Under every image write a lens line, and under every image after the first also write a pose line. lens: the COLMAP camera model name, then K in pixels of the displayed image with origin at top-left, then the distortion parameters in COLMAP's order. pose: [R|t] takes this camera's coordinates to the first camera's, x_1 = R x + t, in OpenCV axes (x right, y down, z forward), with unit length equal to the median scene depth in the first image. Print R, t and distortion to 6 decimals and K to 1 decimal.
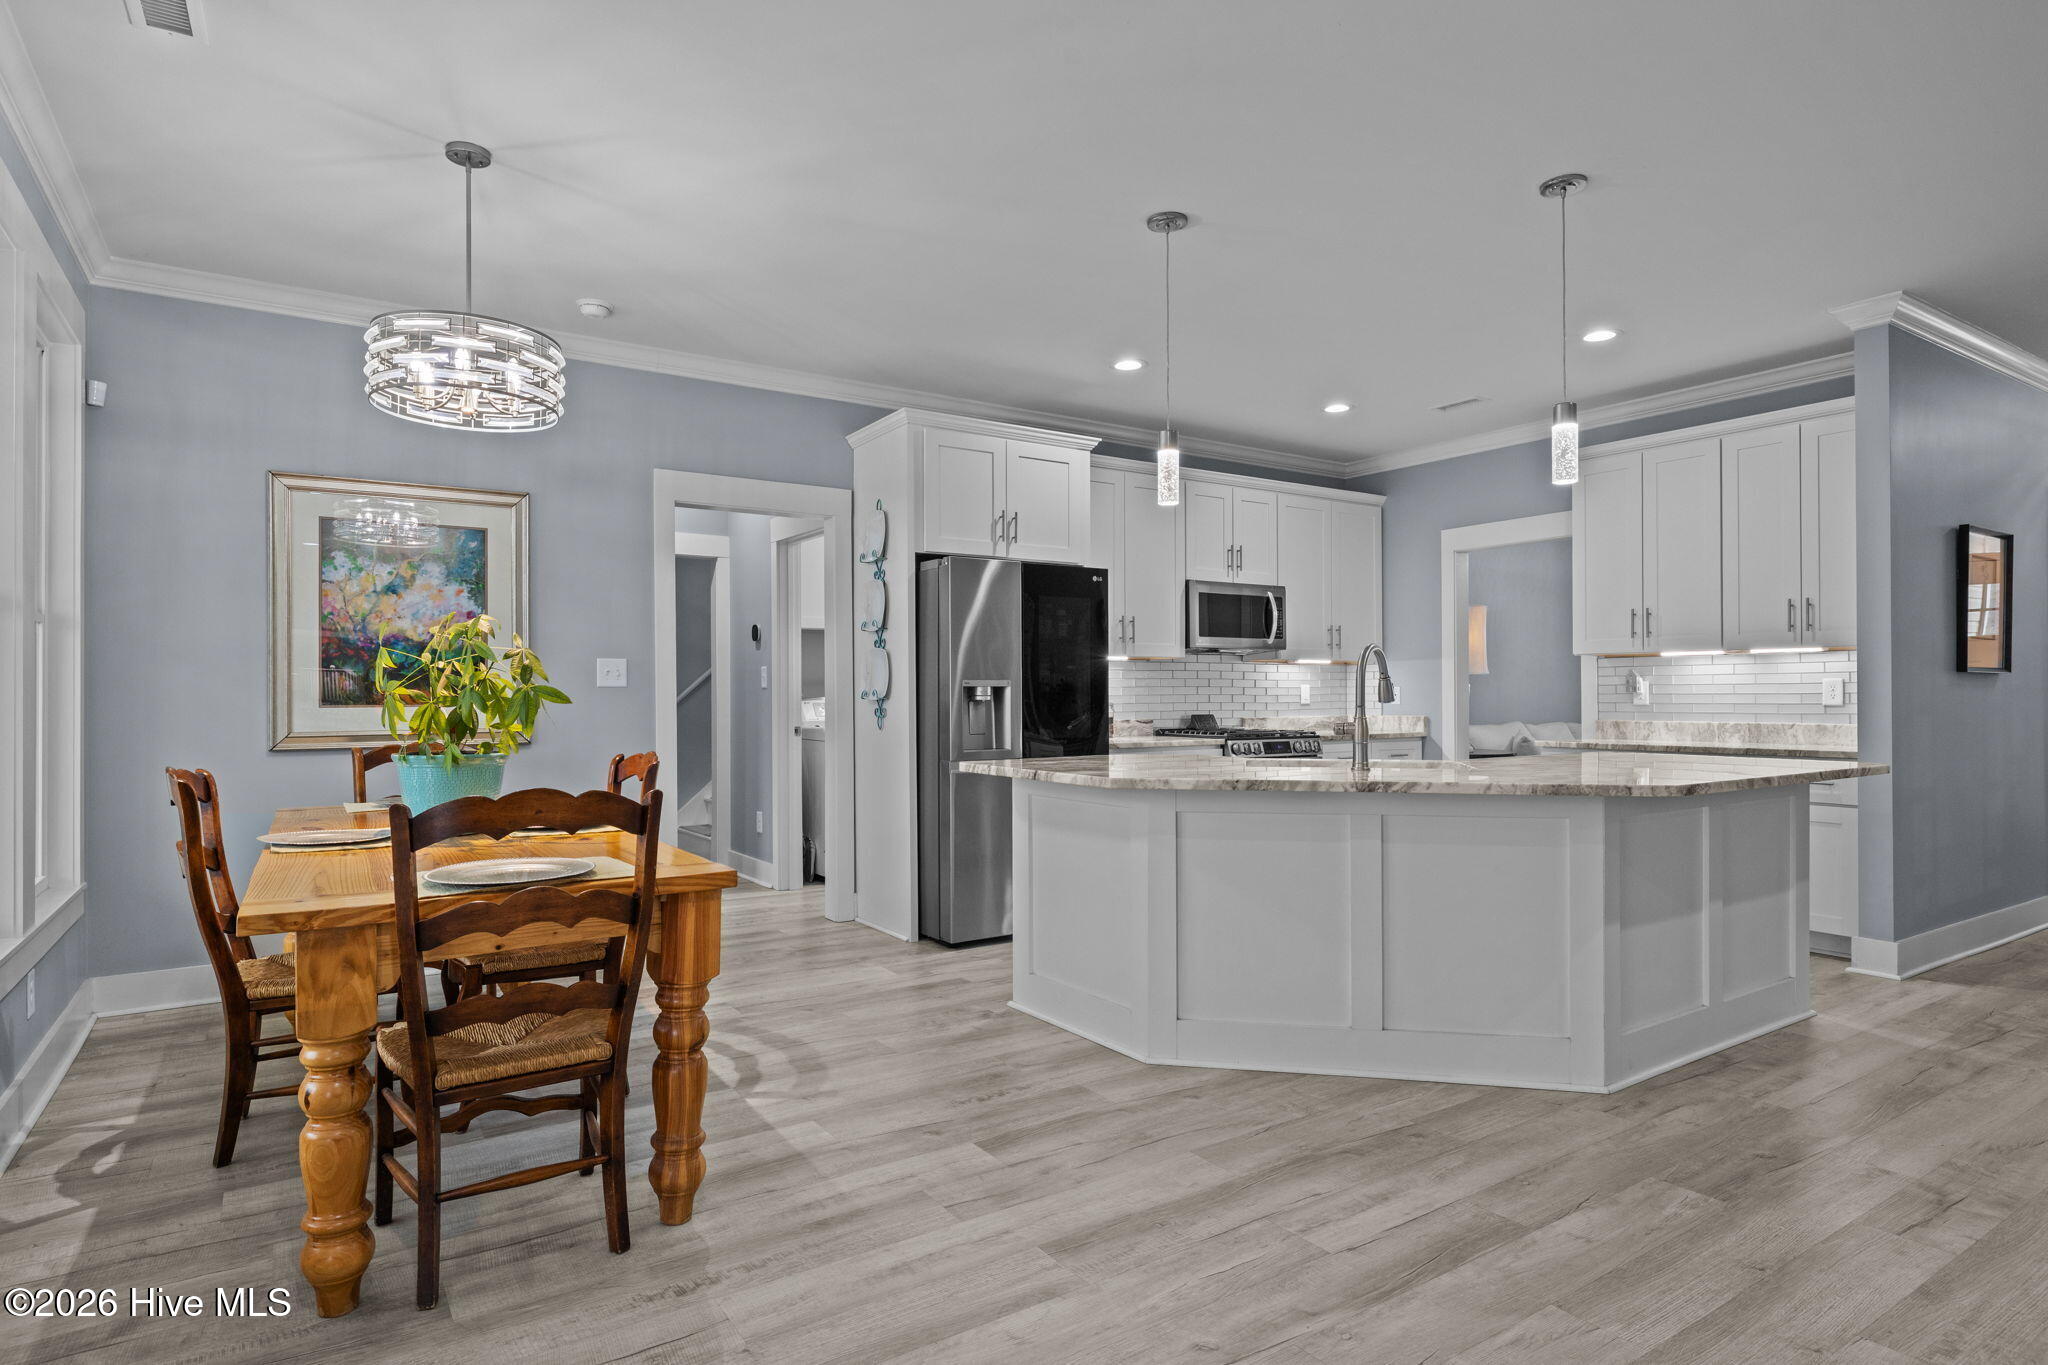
lens RADIAL K [[1102.6, 0, 1024.0], [0, 1102.6, 682.5], [0, 0, 1]] dist [-0.004122, -0.001232]
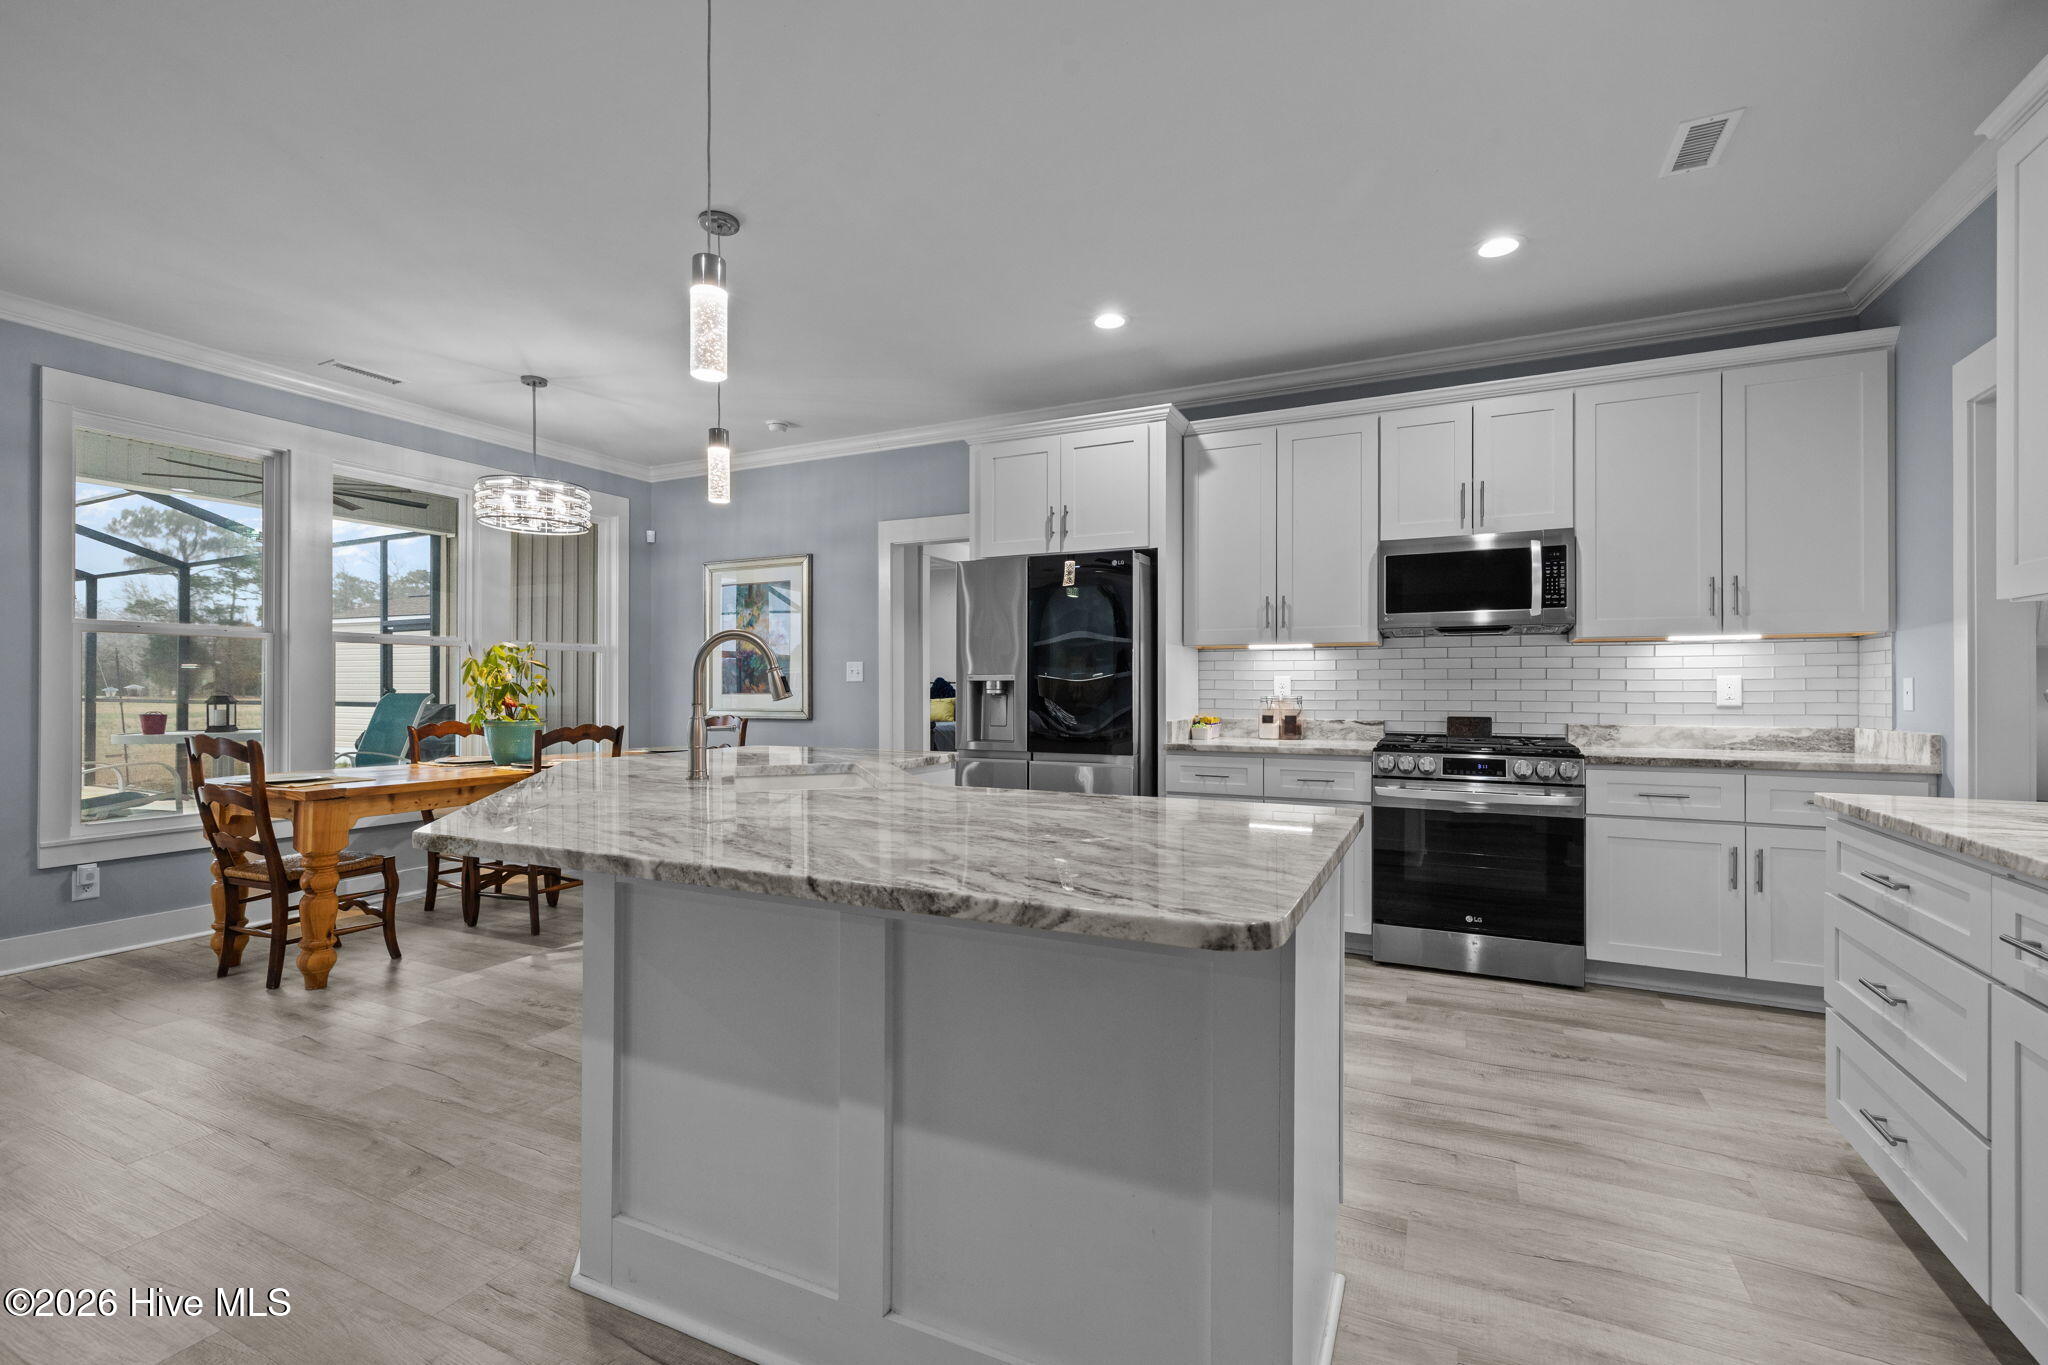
lens RADIAL K [[885.2, 0, 1024.0], [0, 885.2, 682.5], [0, 0, 1]] dist [0.003758, 0.000283]
pose [[0.513698, -0.000057, -0.857971, 0.710917], [0.007513, 0.999962, 0.004432, 0.001669], [0.857938, -0.008722, 0.513679, 0.598886]]
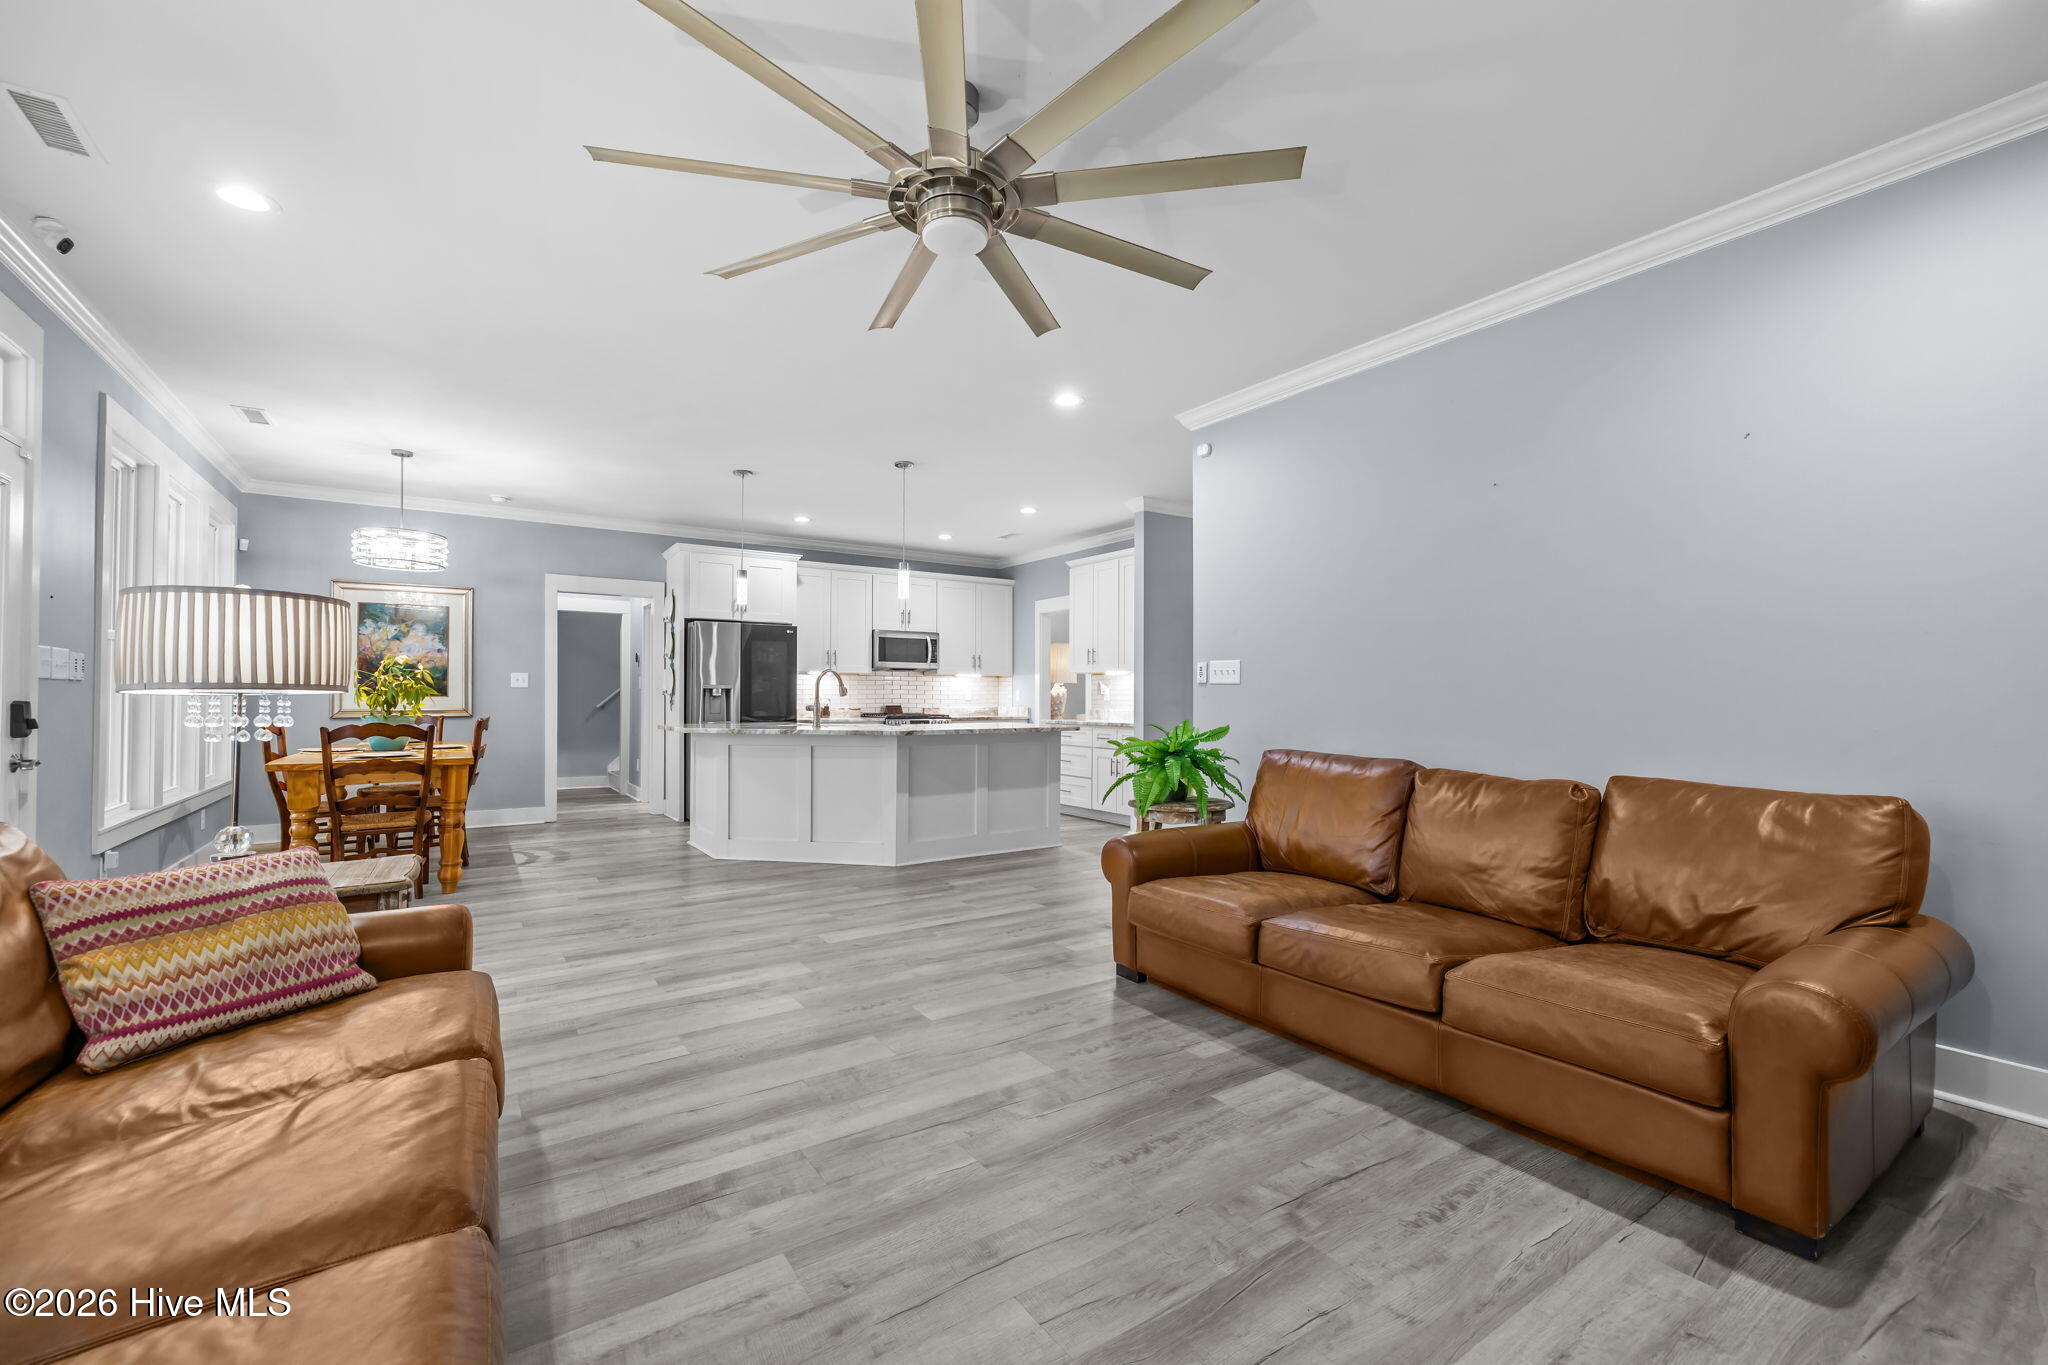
lens RADIAL K [[852.7, 0, 1024.0], [0, 852.7, 682.5], [0, 0, 1]] dist [0.002148, 0.000175]
pose [[0.999977, 0.005927, 0.003352, 0.501115], [-0.005907, 0.999965, -0.005894, -0.001193], [-0.003387, 0.005875, 0.999977, -0.494715]]
